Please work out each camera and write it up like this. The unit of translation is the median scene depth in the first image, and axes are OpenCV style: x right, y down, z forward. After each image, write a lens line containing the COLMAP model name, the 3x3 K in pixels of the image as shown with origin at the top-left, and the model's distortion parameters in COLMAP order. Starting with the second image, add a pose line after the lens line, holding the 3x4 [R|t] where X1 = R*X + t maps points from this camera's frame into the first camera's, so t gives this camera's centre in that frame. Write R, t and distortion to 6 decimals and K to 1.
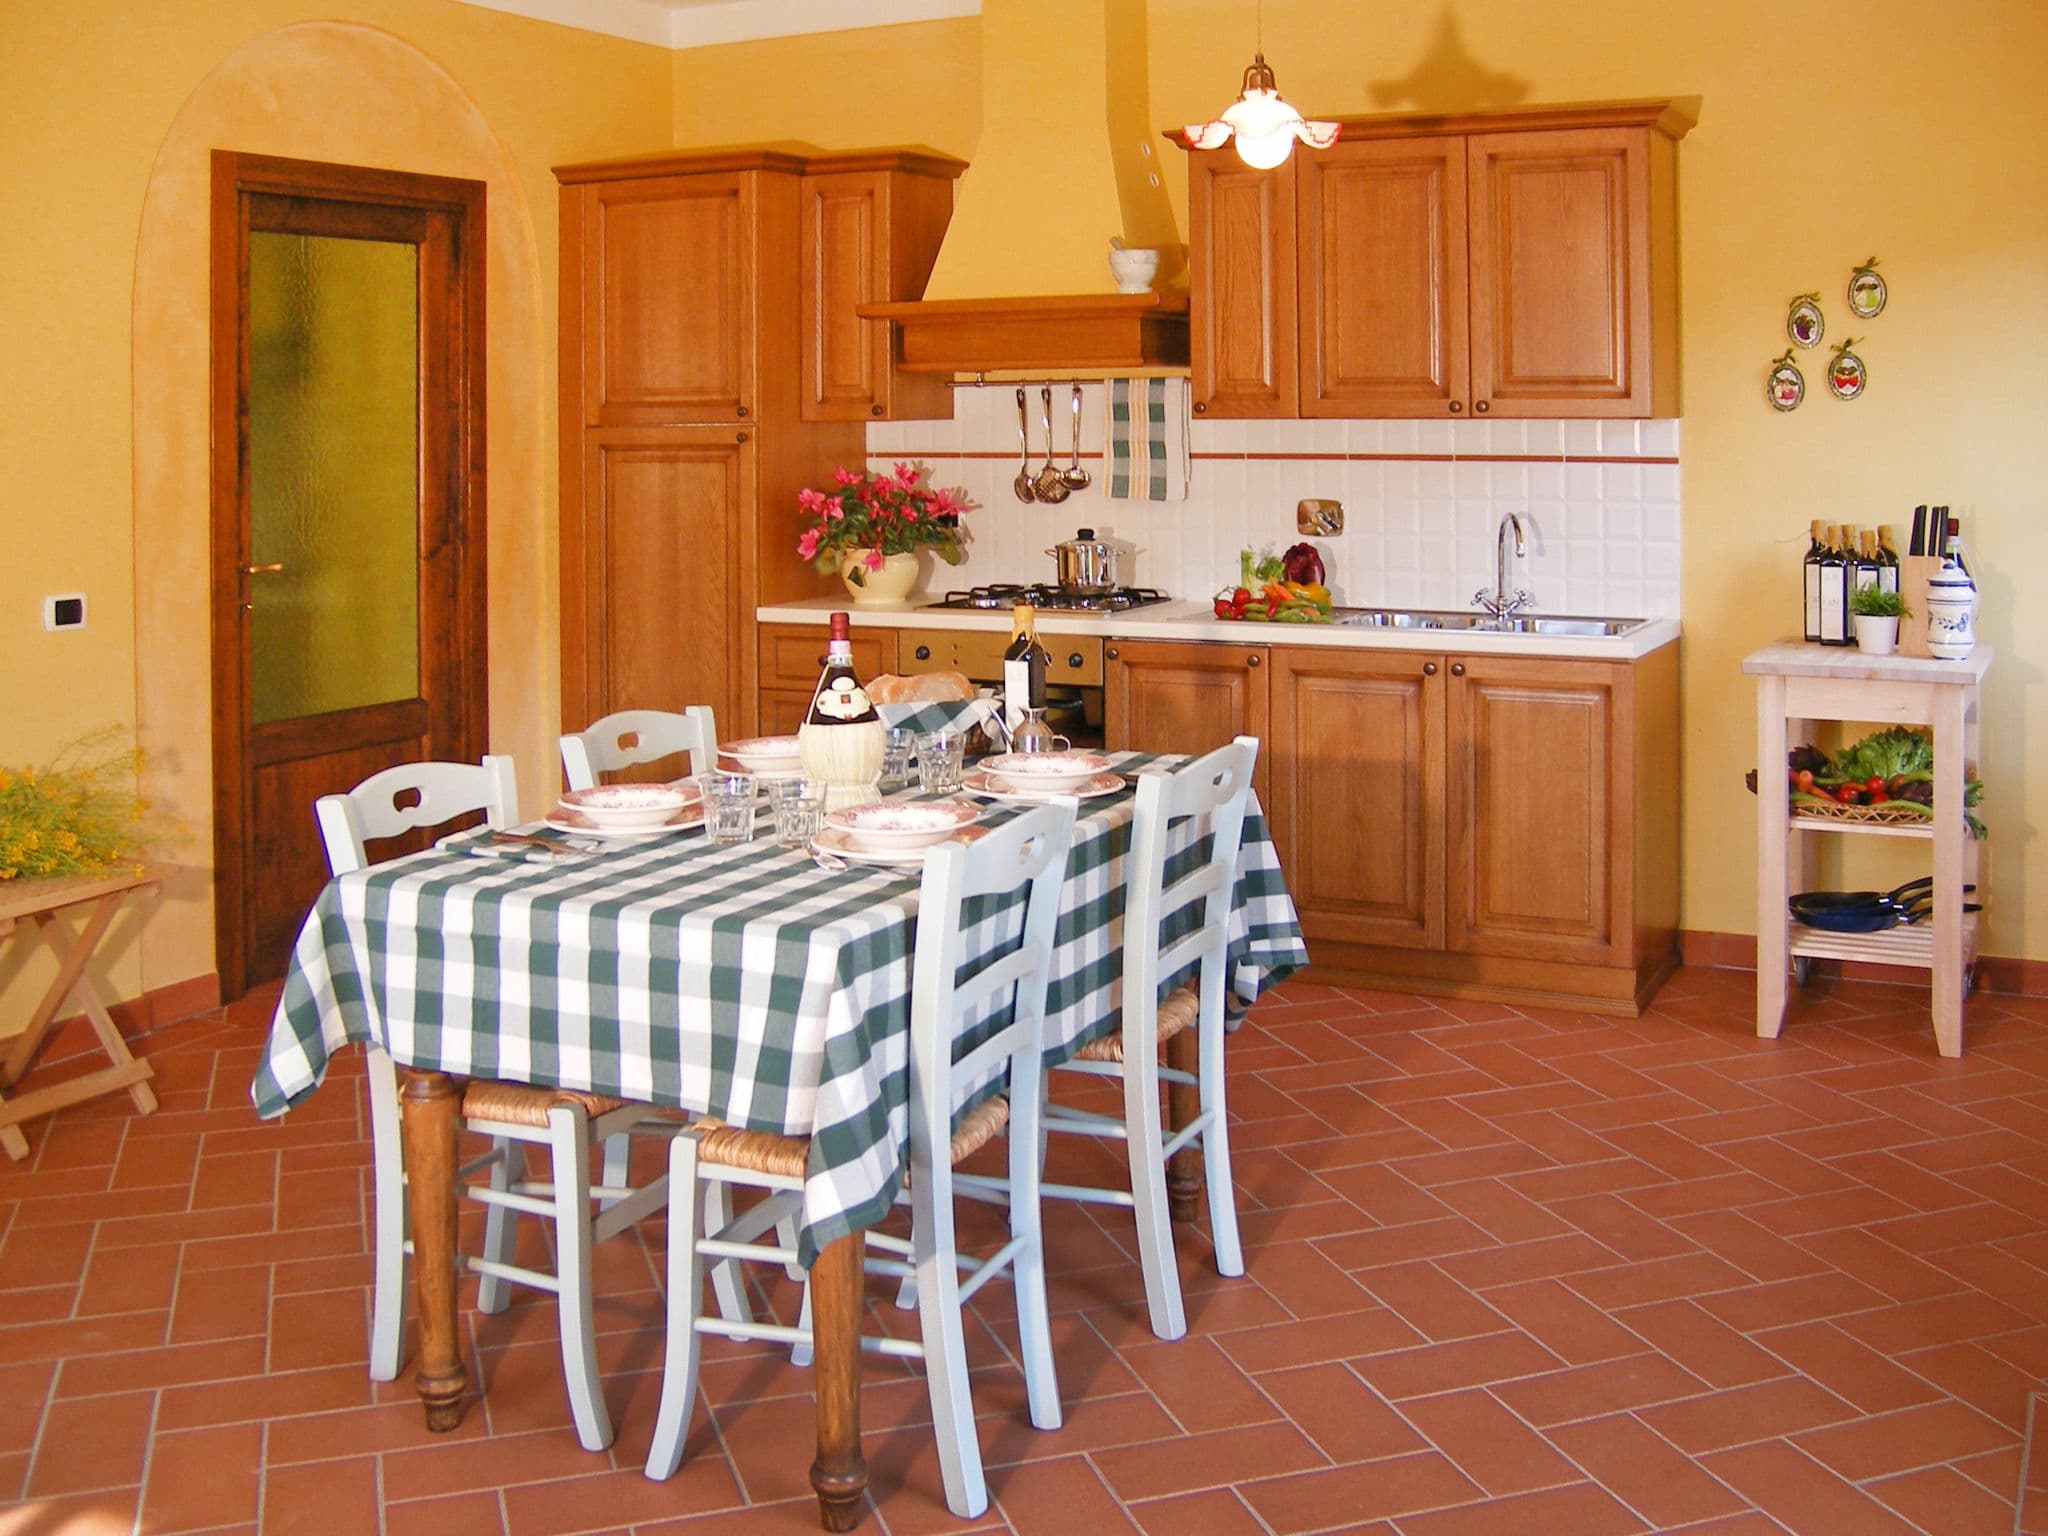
lens RADIAL K [[2269.2, 0, 1024.0], [0, 2269.2, 768.0], [0, 0, 1]] dist [-0.024315, 0.024957]
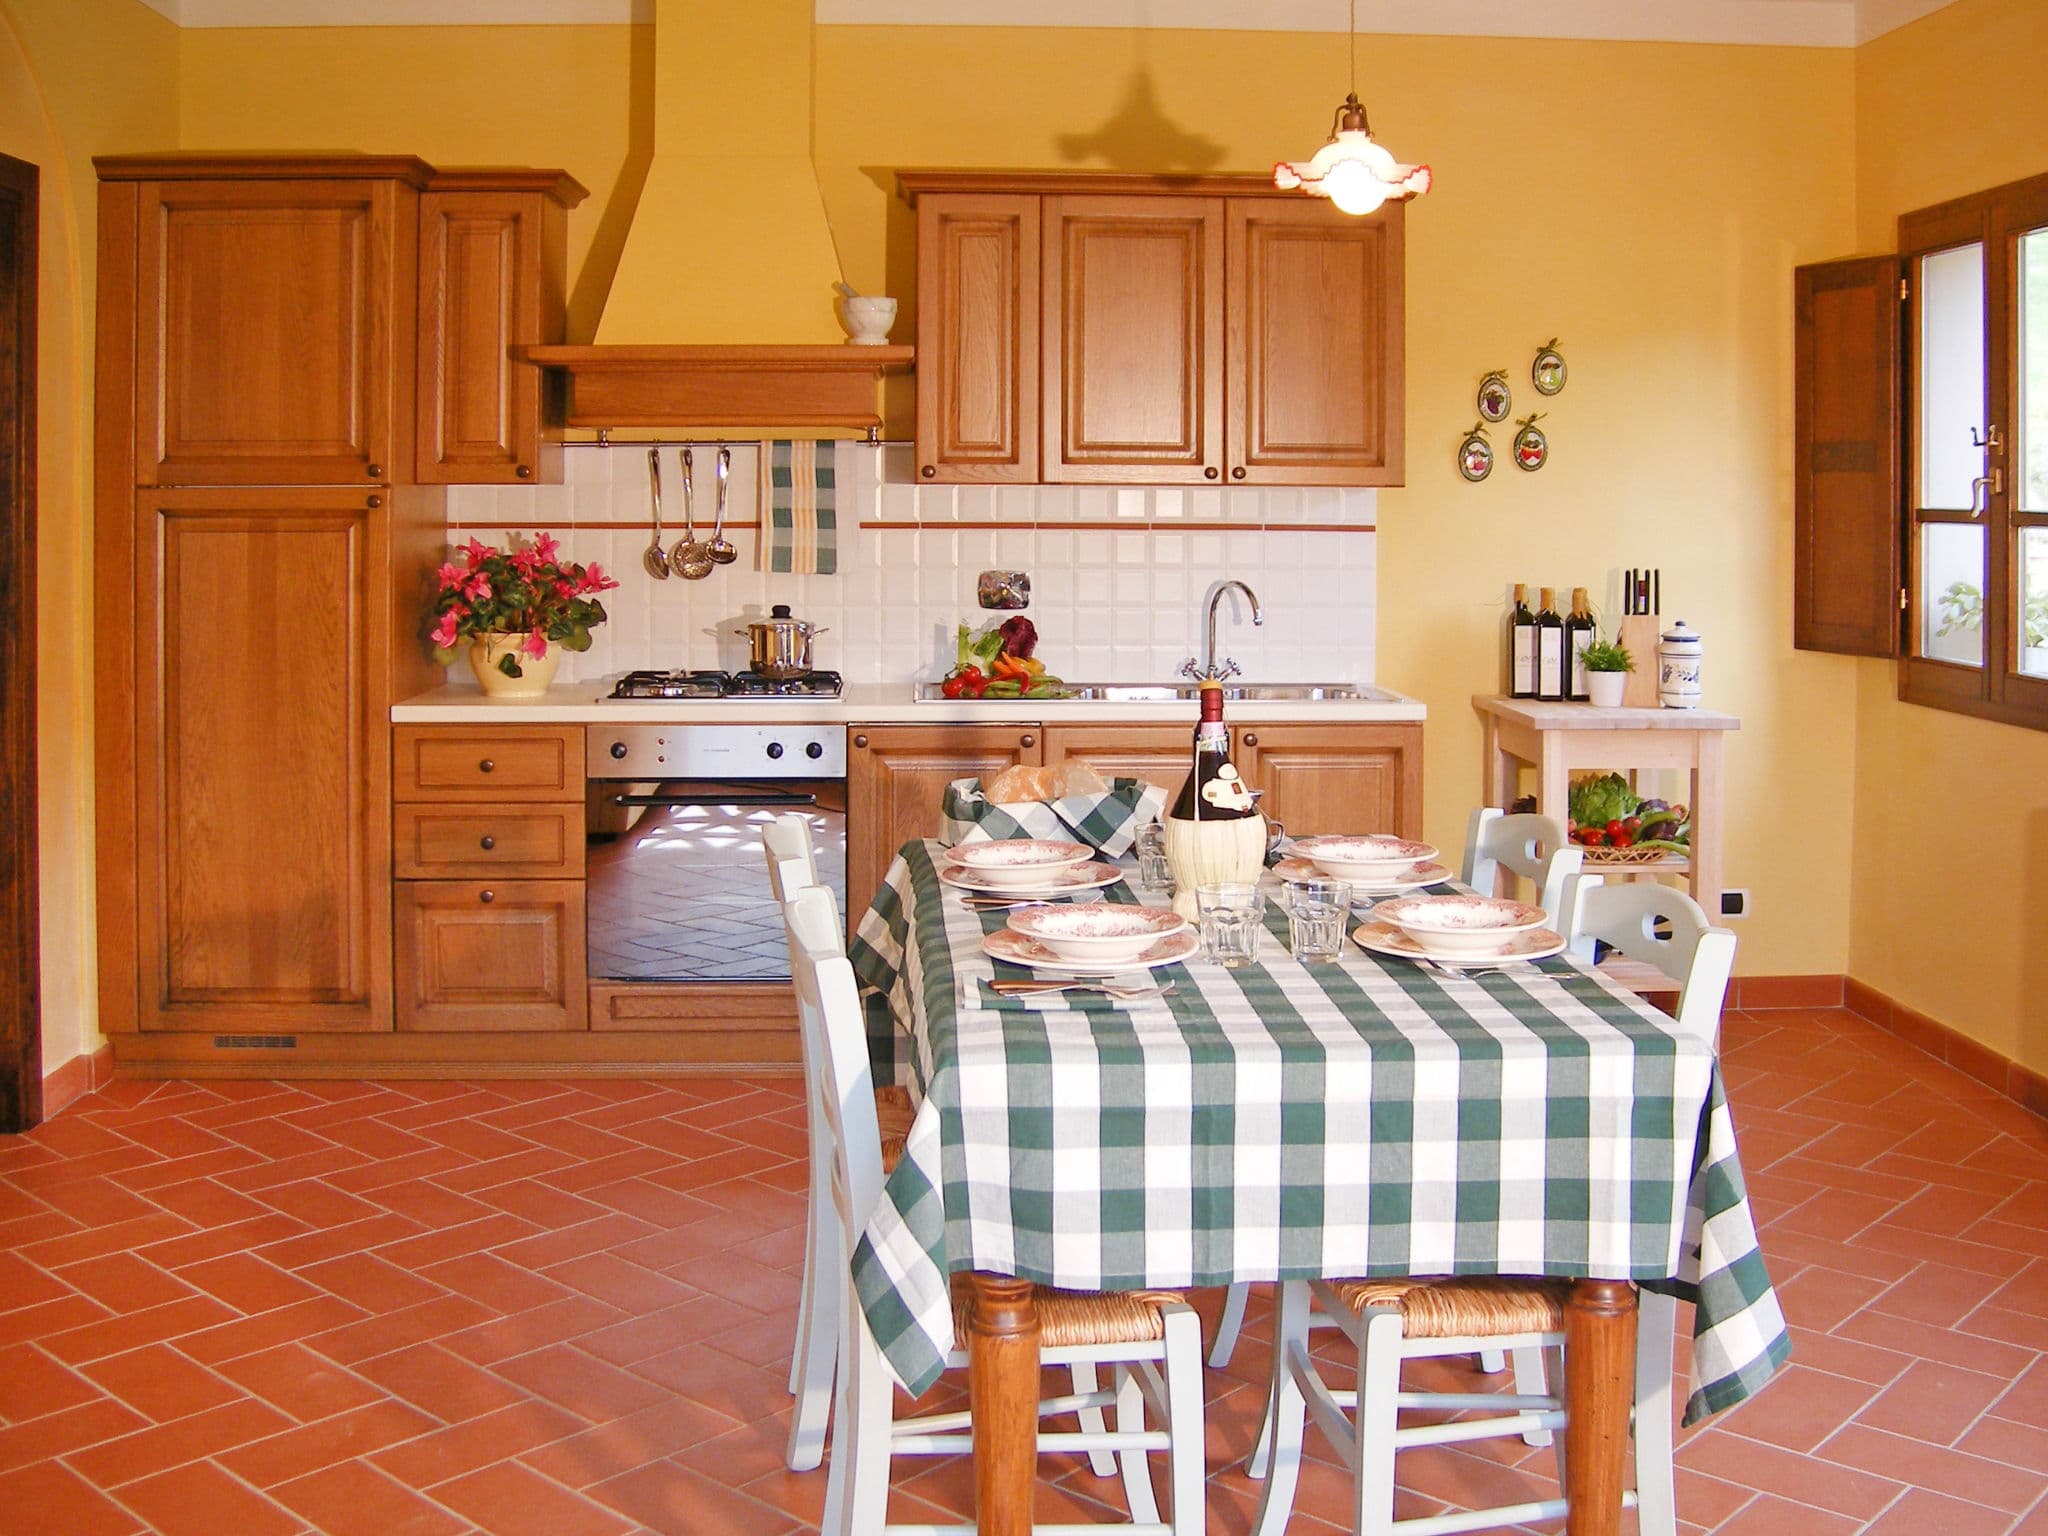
lens RADIAL K [[2269.4, 0, 1023.2], [0, 2269.4, 830.4], [0, 0, 1]] dist [-0.003529, -0.028088]
pose [[0.870369, -0.062695, 0.488392, -0.335124], [0.068506, 0.997633, 0.005982, -0.014679], [-0.487611, 0.028252, 0.872604, 0.166024]]
